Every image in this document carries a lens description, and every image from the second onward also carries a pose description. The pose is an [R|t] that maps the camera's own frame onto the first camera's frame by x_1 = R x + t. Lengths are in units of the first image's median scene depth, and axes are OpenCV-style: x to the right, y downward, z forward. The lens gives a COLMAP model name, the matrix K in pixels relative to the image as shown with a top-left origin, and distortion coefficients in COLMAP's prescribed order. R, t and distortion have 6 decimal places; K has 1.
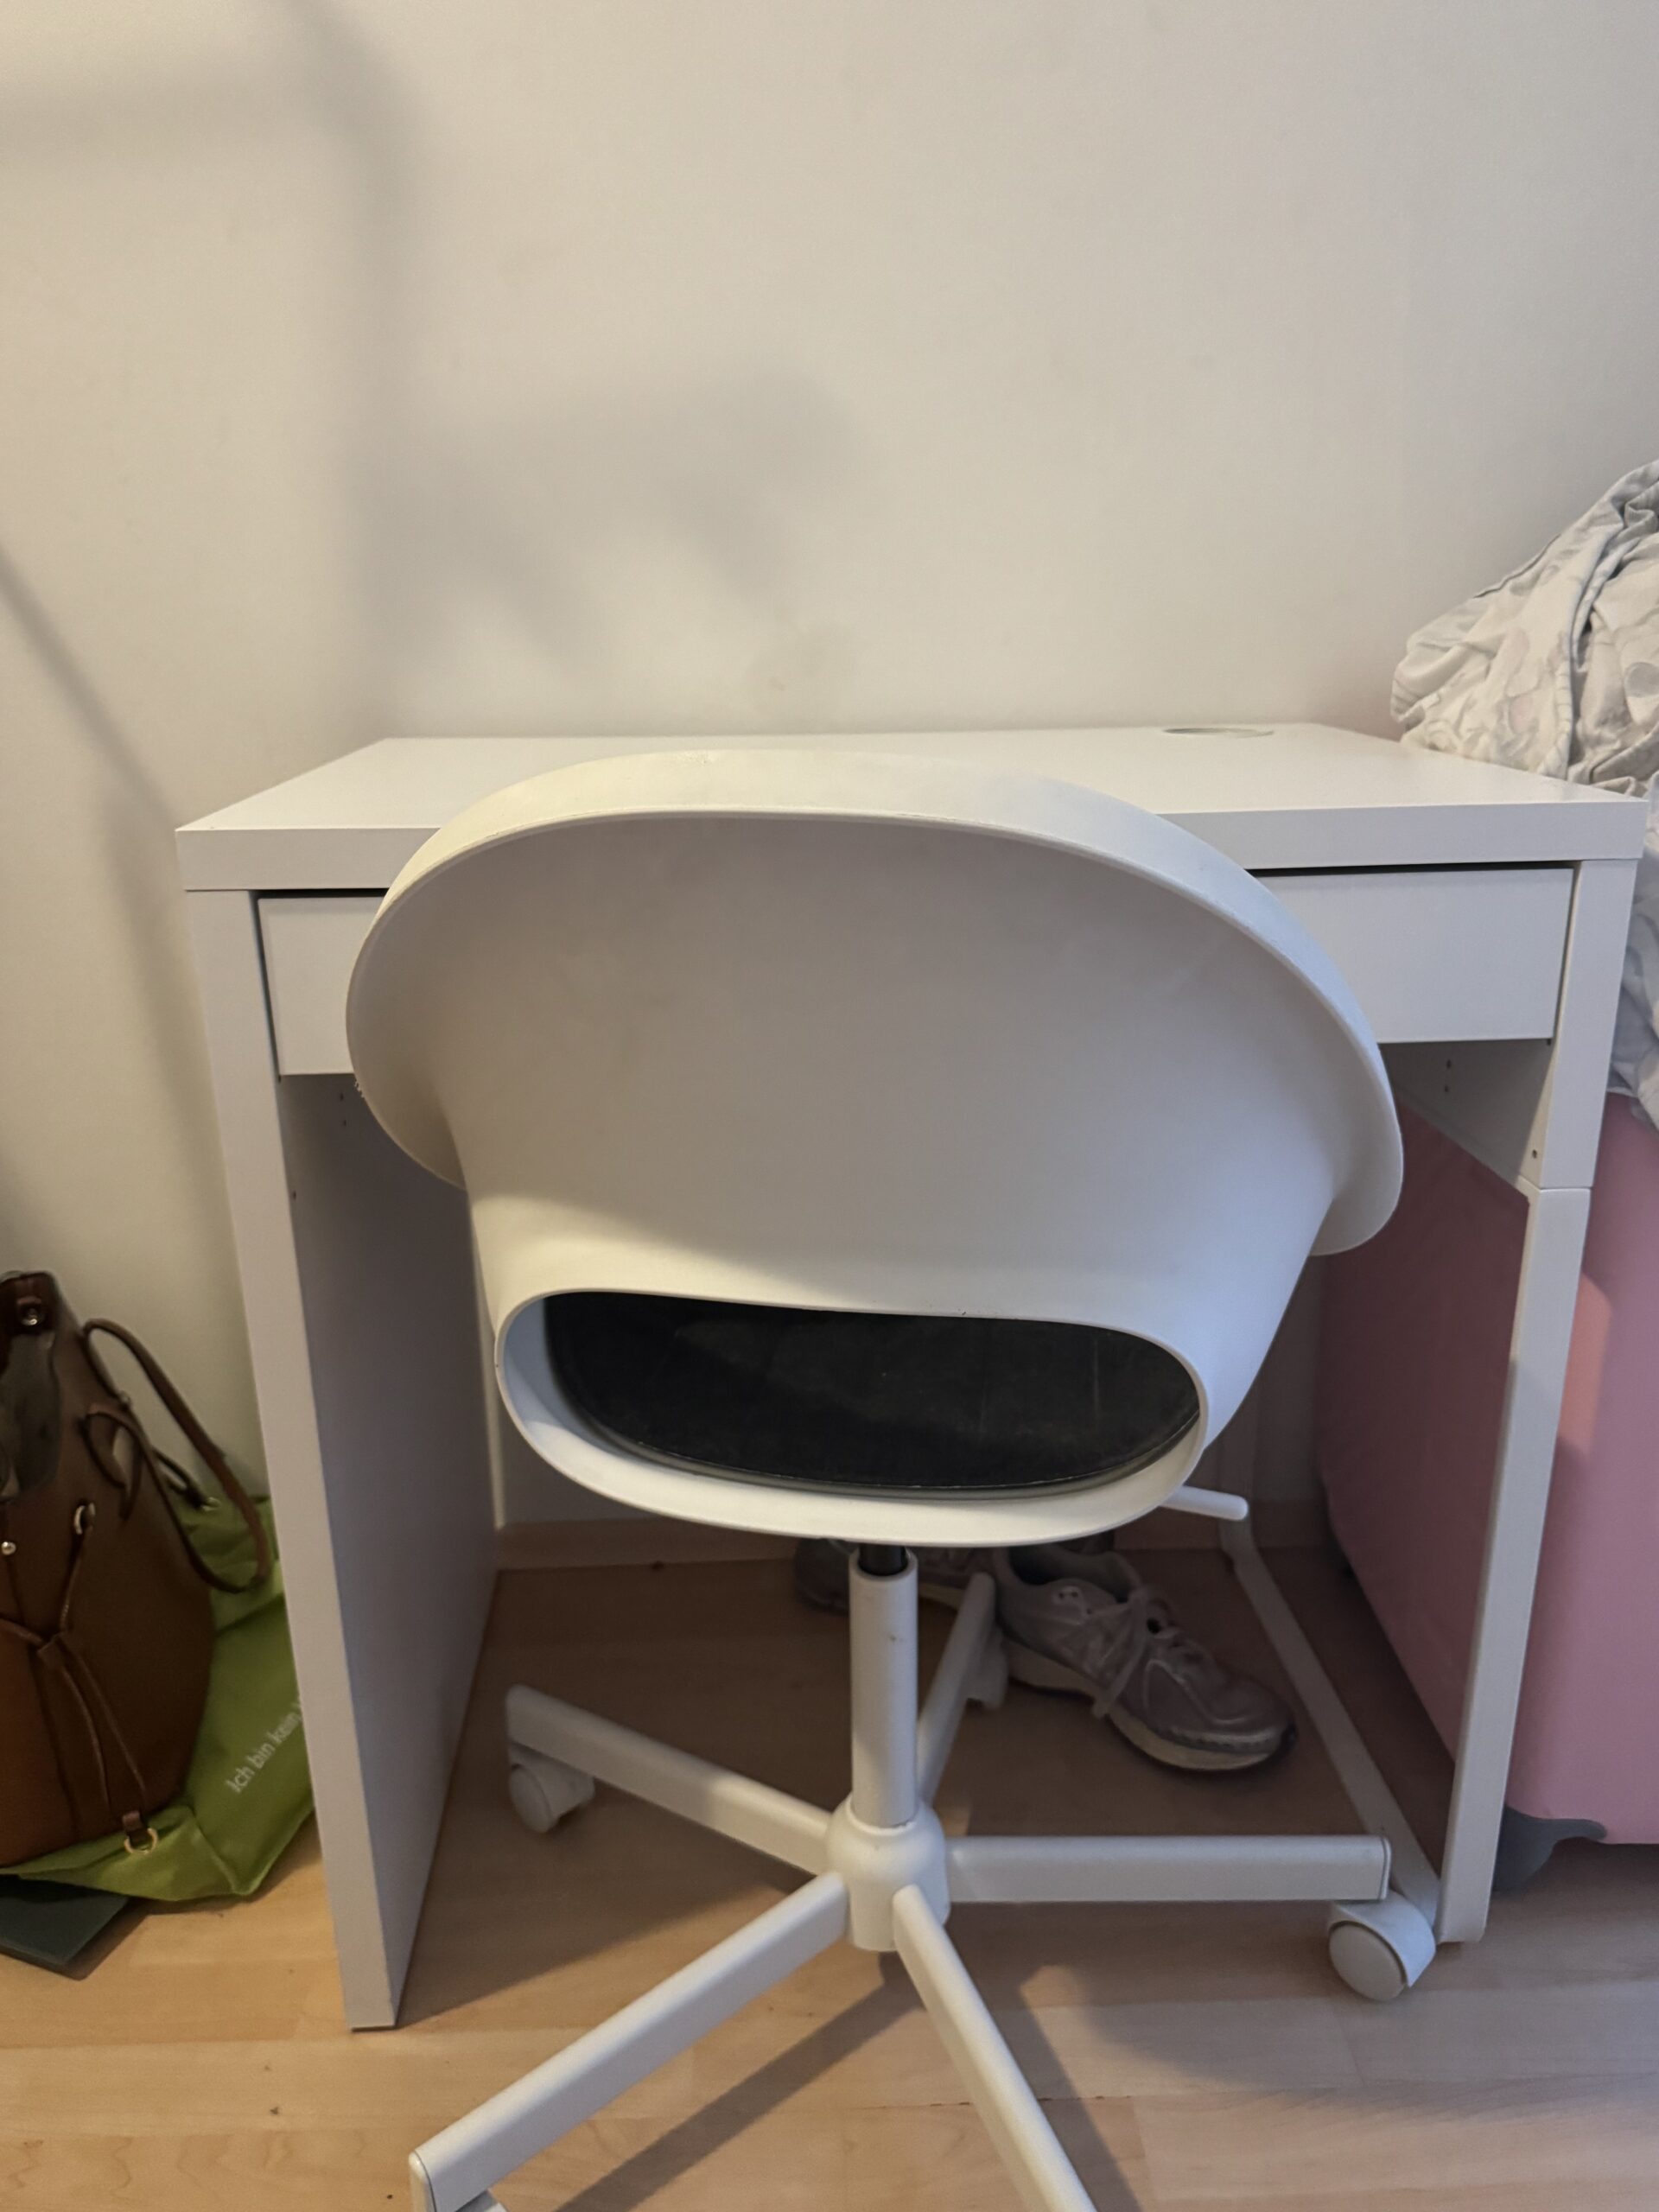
lens RADIAL K [[1630.8, 0, 829.5], [0, 1630.8, 1106.0], [0, 0, 1]] dist [-0.001201, -0.008725]
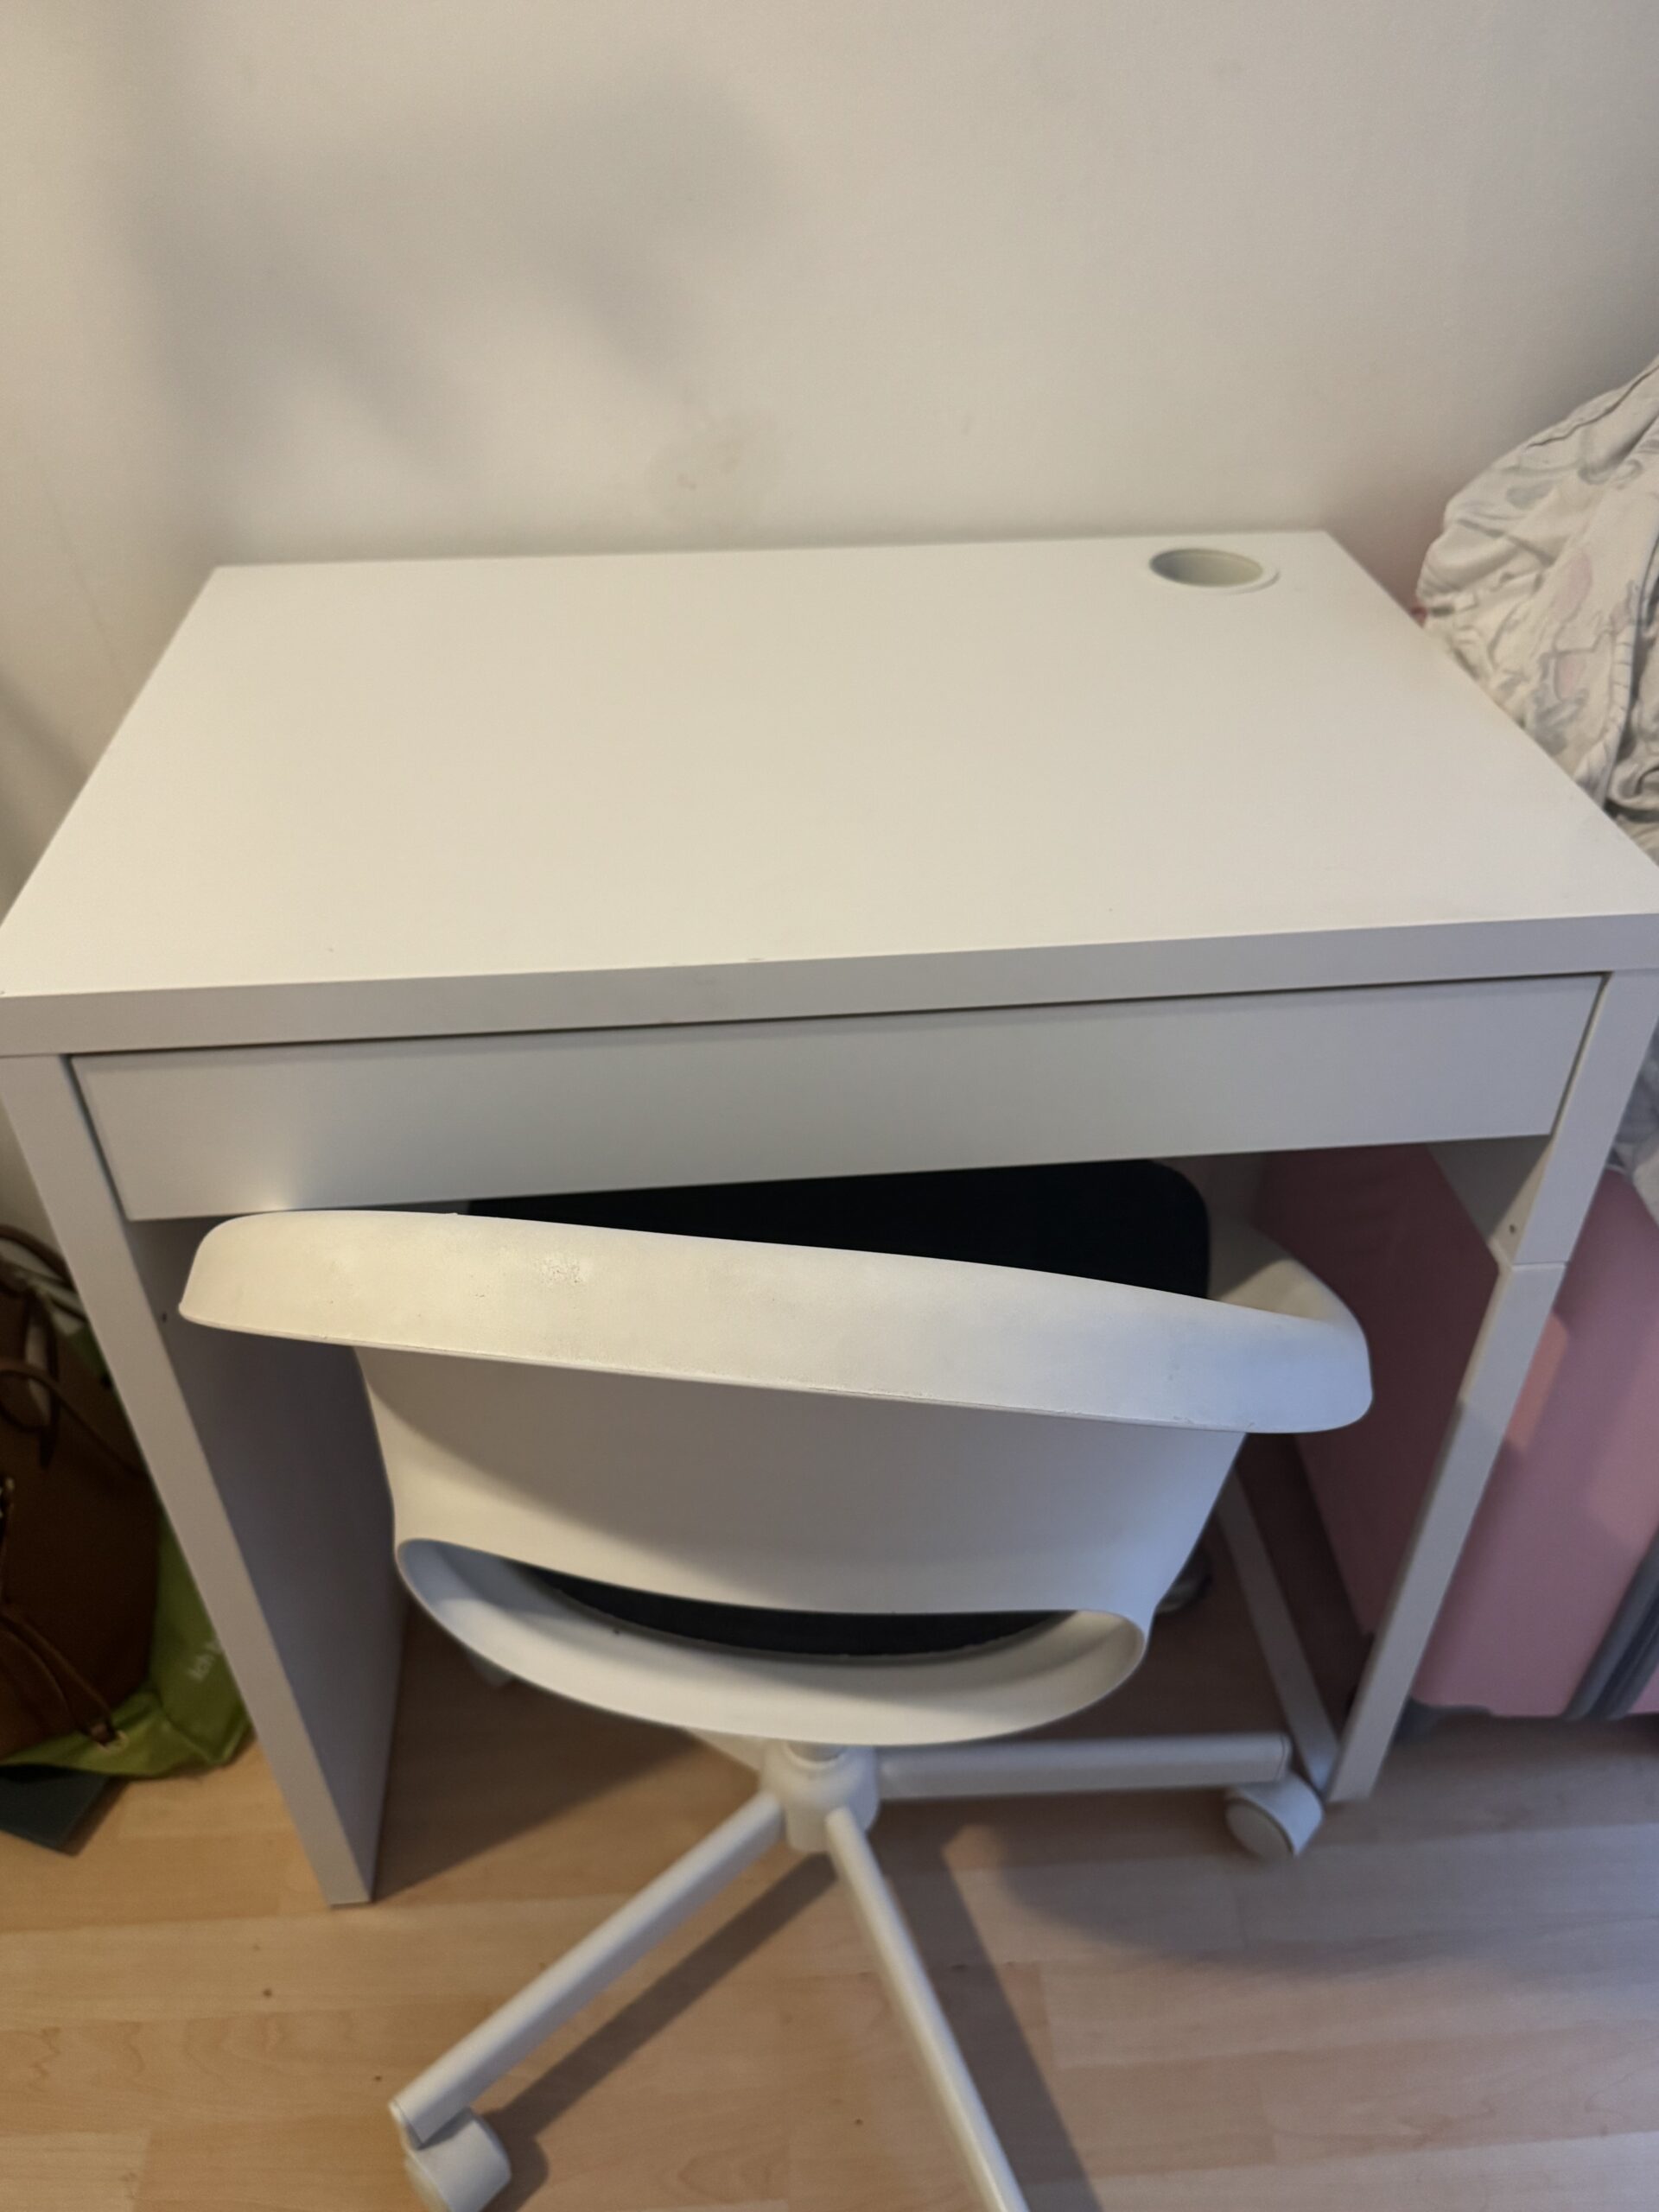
lens RADIAL K [[1647.0, 0, 829.5], [0, 1647.0, 1106.0], [0, 0, 1]] dist [-0.010121, -0.002919]
pose [[0.999562, -0.011871, 0.027108, 0.017684], [0.001992, 0.940927, 0.338602, -0.318718], [-0.029526, -0.338400, 0.940539, 0.139987]]
